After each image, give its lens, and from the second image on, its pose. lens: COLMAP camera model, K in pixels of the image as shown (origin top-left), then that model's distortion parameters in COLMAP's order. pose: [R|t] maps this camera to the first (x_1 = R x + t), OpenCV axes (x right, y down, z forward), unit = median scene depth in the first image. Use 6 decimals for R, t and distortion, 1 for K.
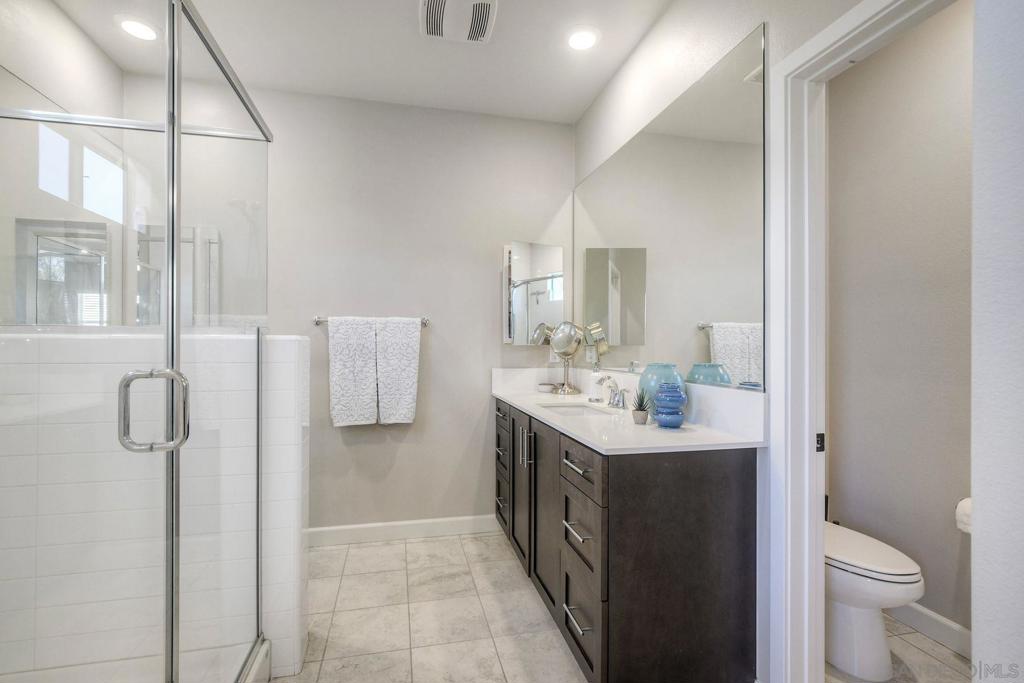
lens RADIAL K [[458.6, 0, 512.0], [0, 458.6, 342.2], [0, 0, 1]] dist [0.000062, 0.001024]
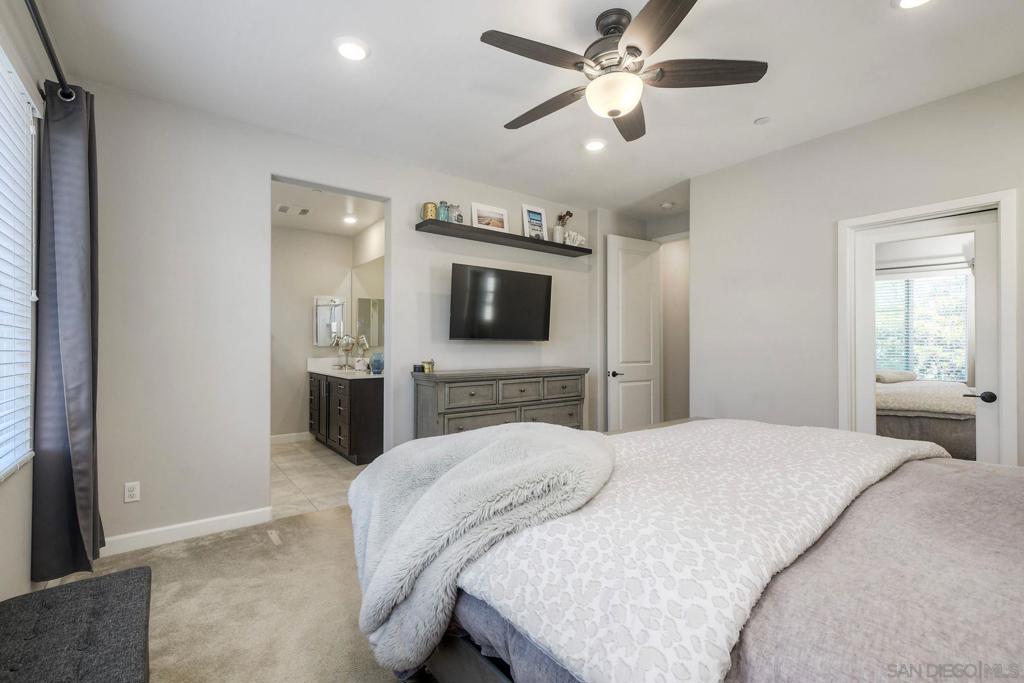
lens RADIAL K [[458.6, 0, 516.4], [0, 458.6, 341.9], [0, 0, 1]] dist [0.000062, 0.001024]
pose [[0.914719, 0.003490, 0.404075, -0.017526], [-0.002355, 0.999992, -0.003307, -0.007687], [-0.404083, 0.002074, 0.914720, -1.179572]]
